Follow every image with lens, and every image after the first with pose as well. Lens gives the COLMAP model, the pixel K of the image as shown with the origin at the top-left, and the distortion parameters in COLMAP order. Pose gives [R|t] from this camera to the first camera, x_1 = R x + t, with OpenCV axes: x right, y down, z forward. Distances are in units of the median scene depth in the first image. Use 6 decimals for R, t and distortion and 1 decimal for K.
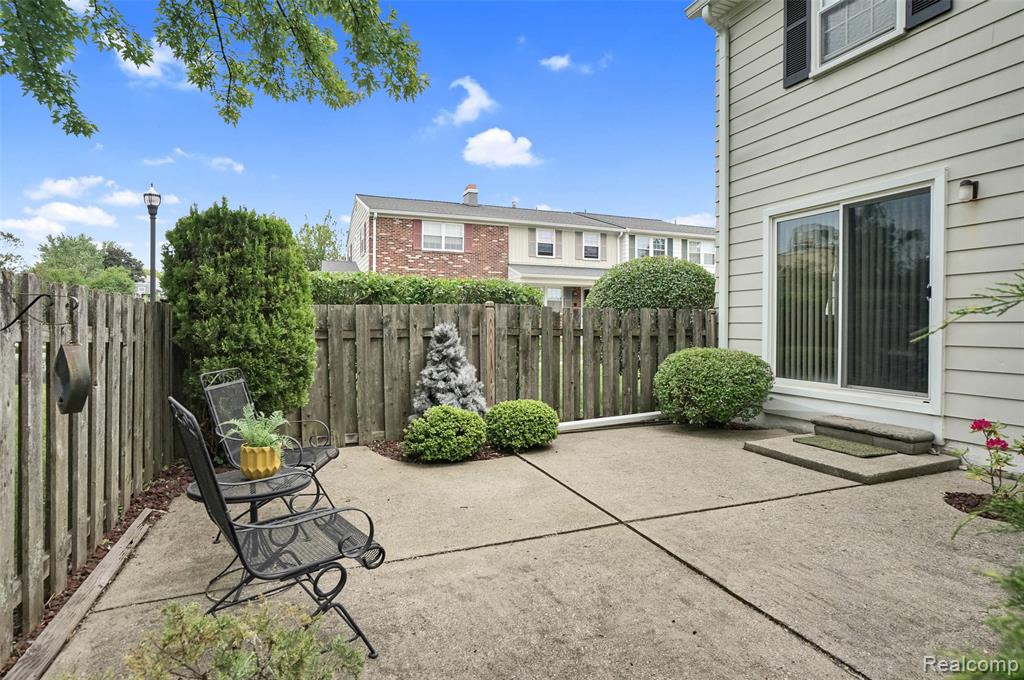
lens RADIAL K [[530.4, 0, 508.9], [0, 530.4, 334.8], [0, 0, 1]] dist [-0.019406, 0.002883]
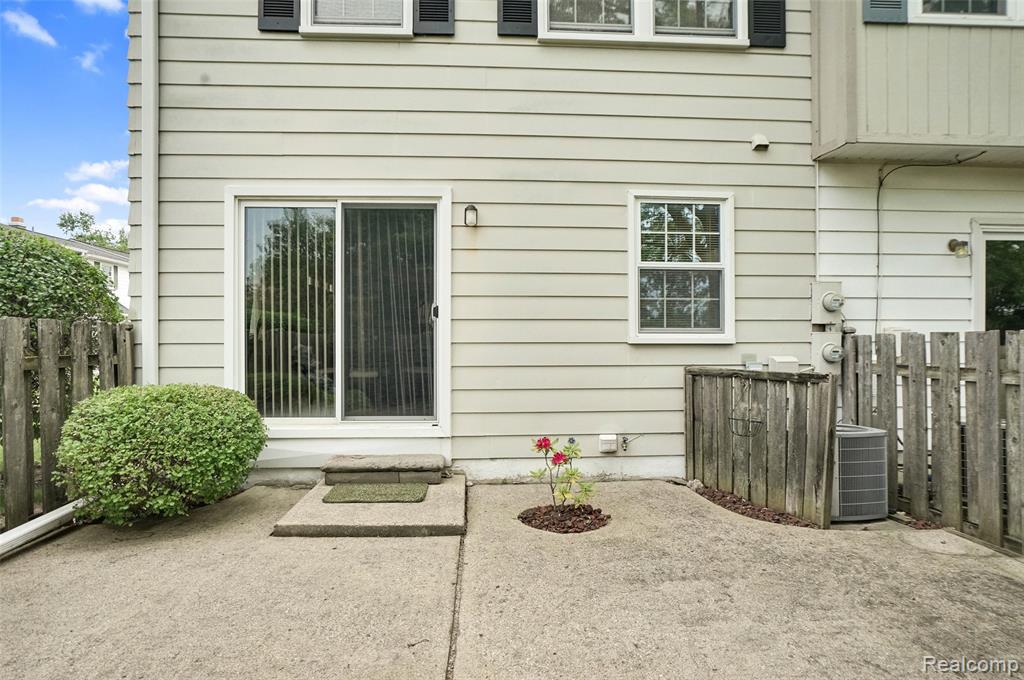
lens RADIAL K [[530.4, 0, 511.0], [0, 530.4, 342.2], [0, 0, 1]] dist [-0.019406, 0.002883]
pose [[0.329051, -0.006084, 0.944292, -0.074427], [0.021376, 0.999771, -0.001007, -0.018125], [-0.944070, 0.020517, 0.329106, 0.476850]]
